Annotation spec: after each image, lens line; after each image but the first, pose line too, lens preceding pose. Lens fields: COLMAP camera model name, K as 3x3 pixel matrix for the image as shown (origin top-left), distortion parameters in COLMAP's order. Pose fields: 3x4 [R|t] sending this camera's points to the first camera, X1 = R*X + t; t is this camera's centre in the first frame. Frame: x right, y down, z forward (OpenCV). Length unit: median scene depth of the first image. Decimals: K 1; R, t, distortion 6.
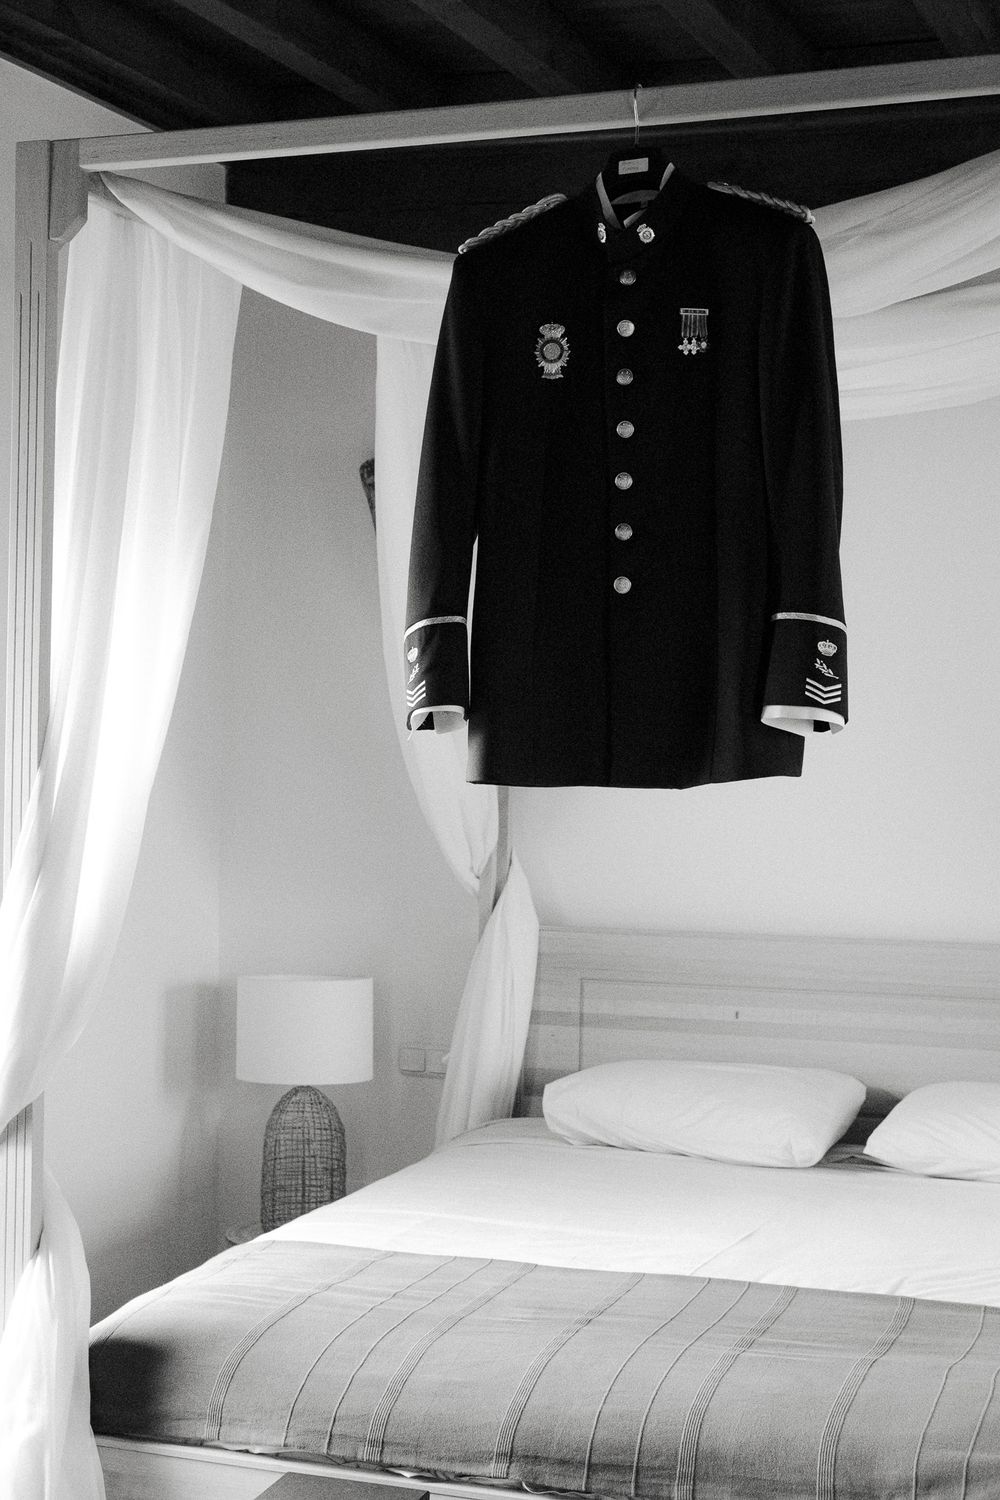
lens RADIAL K [[2599.5, 0, 500.0], [0, 2599.5, 750.0], [0, 0, 1]] dist [0.631113, -5.399563]
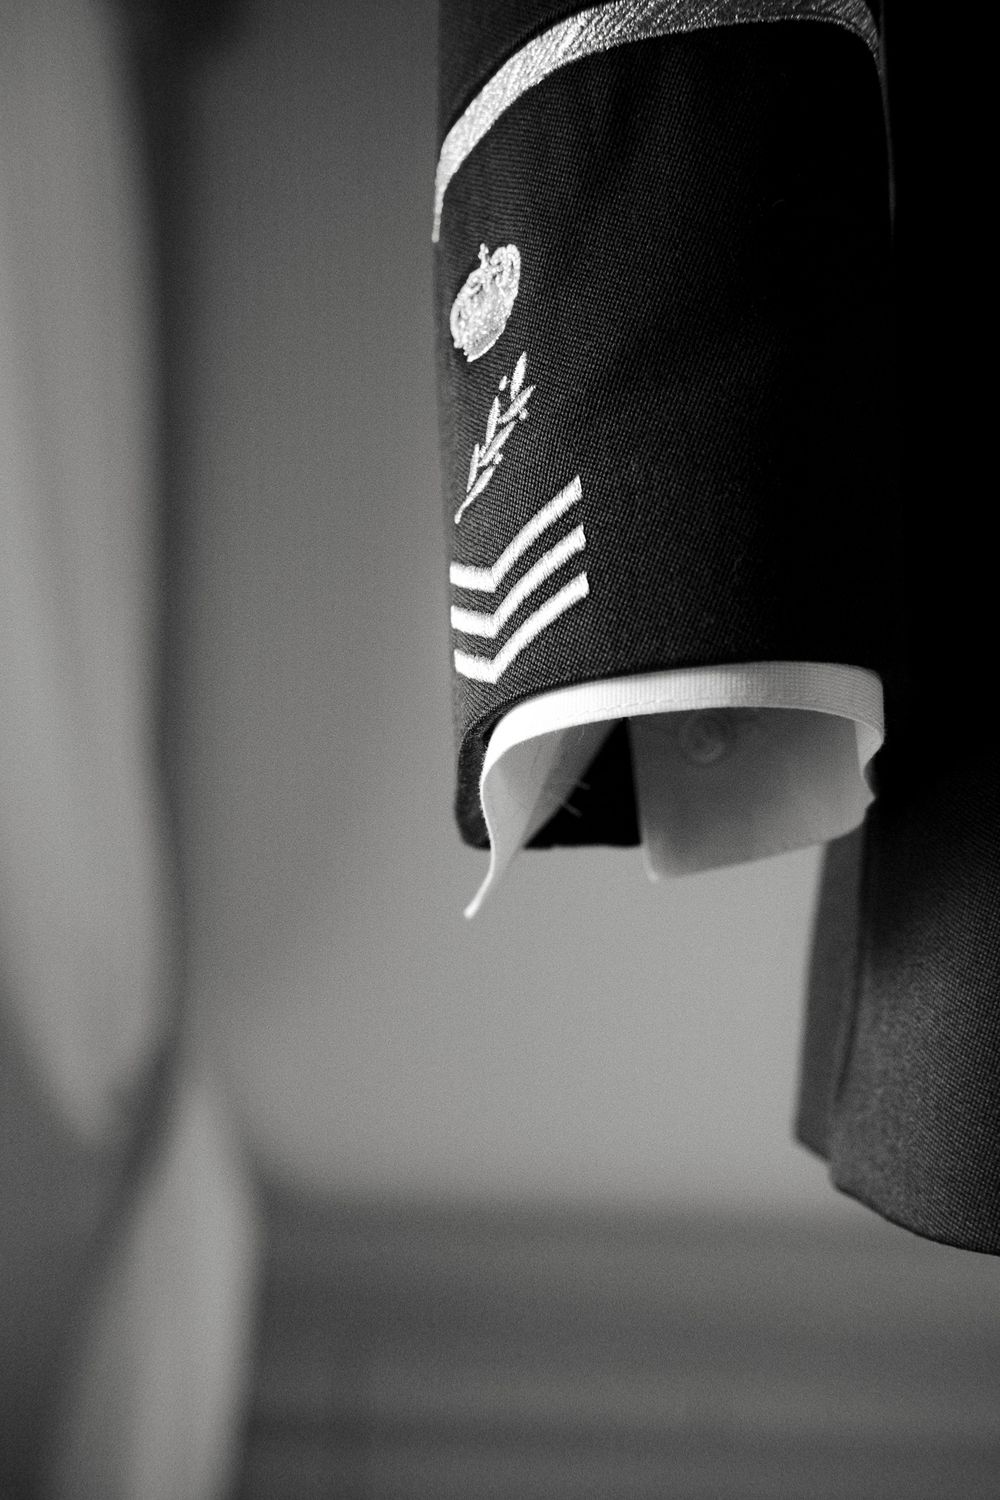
lens RADIAL K [[2599.5, 0, 500.0], [0, 2599.5, 750.0], [0, 0, 1]] dist [0.631113, -5.399563]
pose [[0.999452, -0.021131, -0.025497, -0.029788], [0.020394, 0.999376, -0.028823, -0.009271], [0.026091, 0.028287, 0.999259, 0.864503]]
